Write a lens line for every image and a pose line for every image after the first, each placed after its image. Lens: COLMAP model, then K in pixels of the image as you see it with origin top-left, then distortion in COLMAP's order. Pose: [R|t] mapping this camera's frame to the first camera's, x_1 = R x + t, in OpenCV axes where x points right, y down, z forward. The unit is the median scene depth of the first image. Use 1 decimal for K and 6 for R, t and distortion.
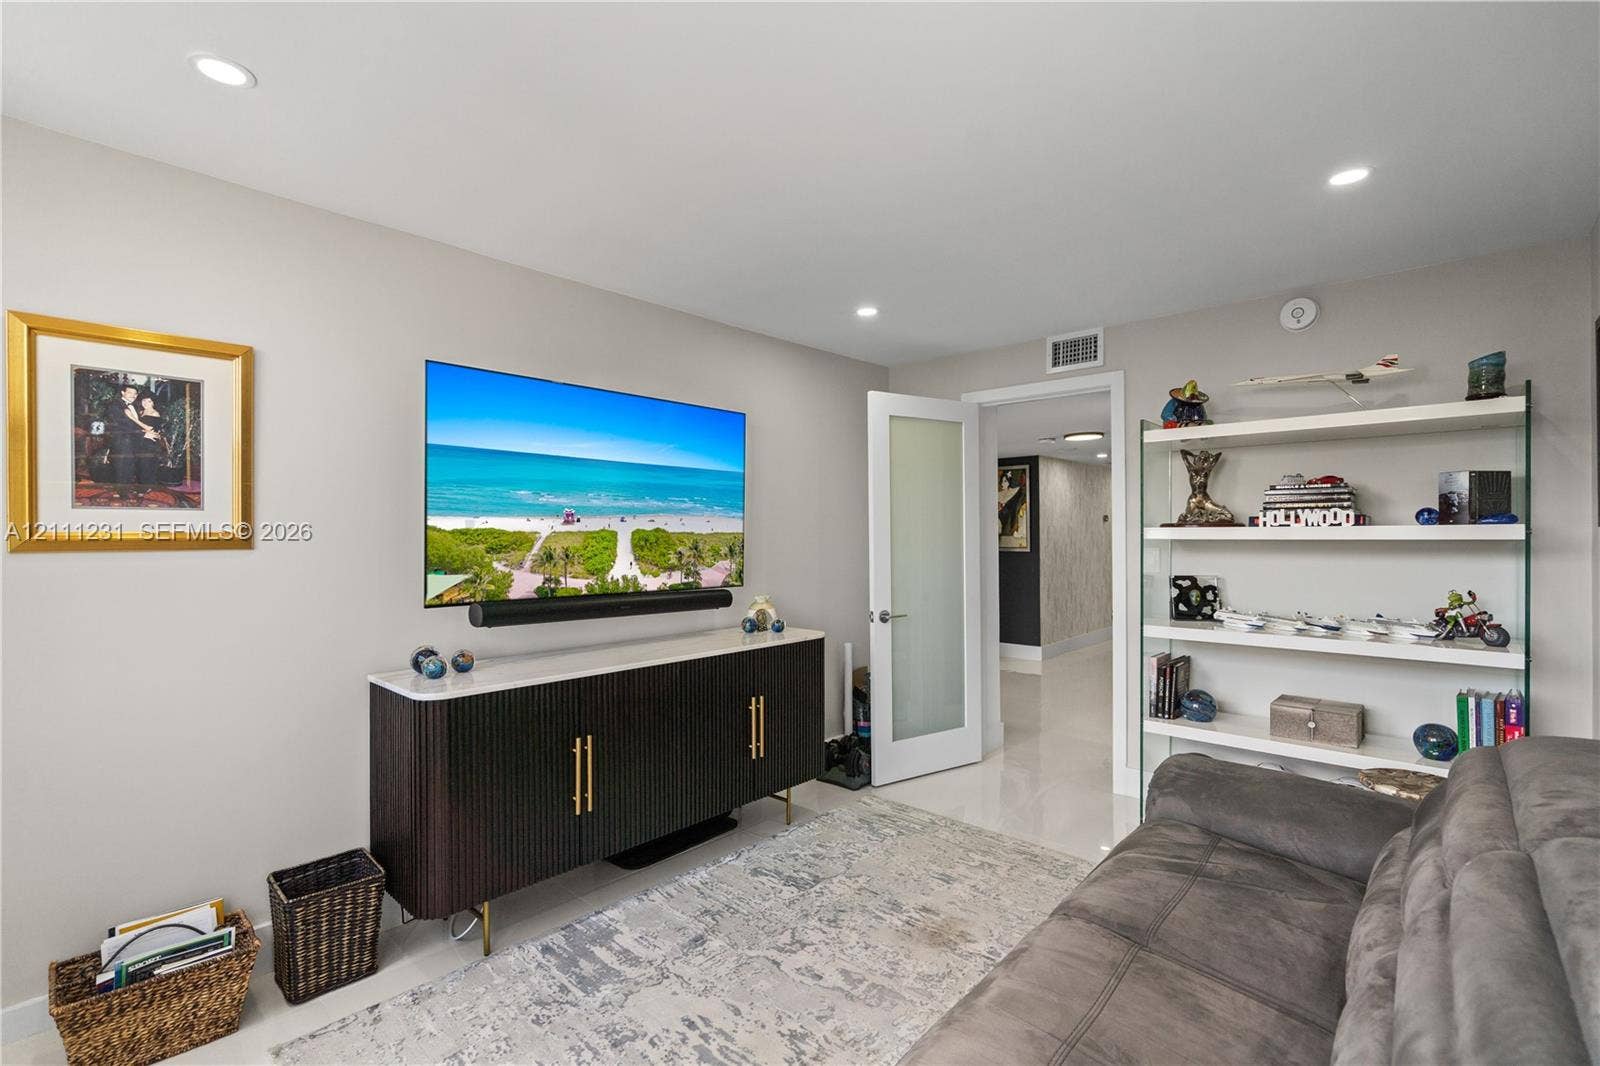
lens RADIAL K [[732.9, 0, 796.1], [0, 732.9, 539.5], [0, 0, 1]] dist [-0.002428, 0.000464]
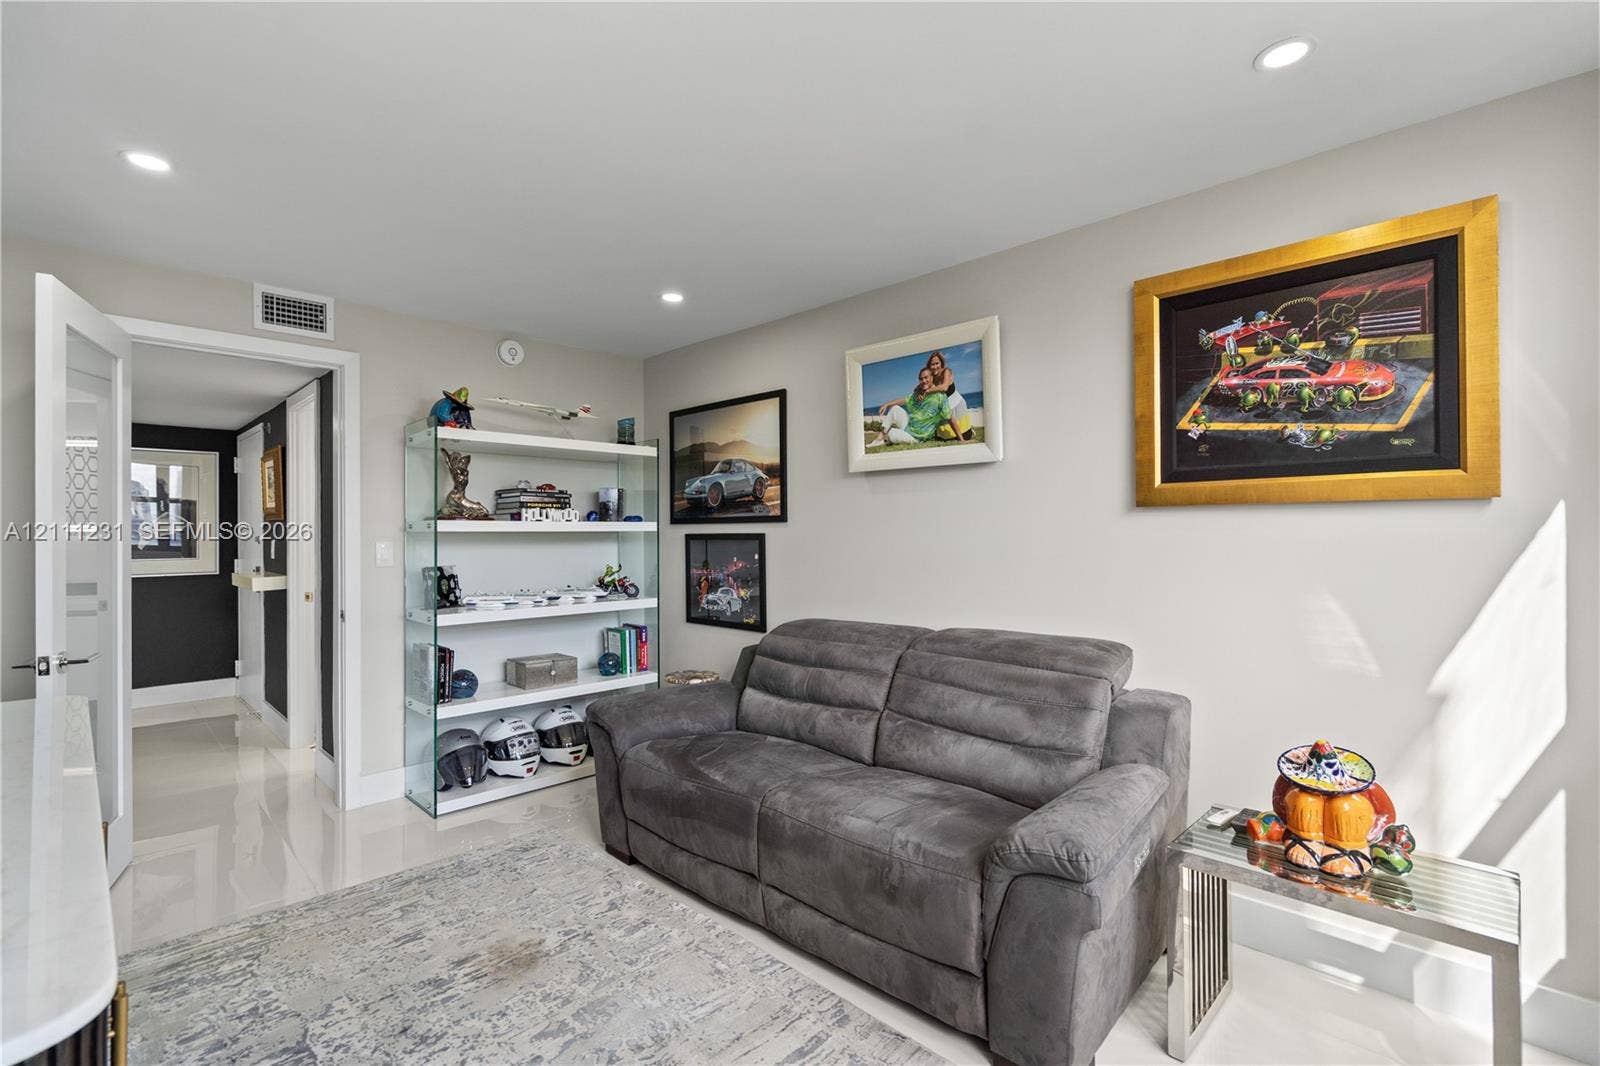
lens RADIAL K [[732.9, 0, 794.1], [0, 732.9, 531.0], [0, 0, 1]] dist [-0.002428, 0.000464]
pose [[0.029315, 0.008671, 0.999533, -0.581262], [0.014509, 0.999853, -0.009099, 0.016729], [-0.999465, 0.014769, 0.029184, 0.508964]]
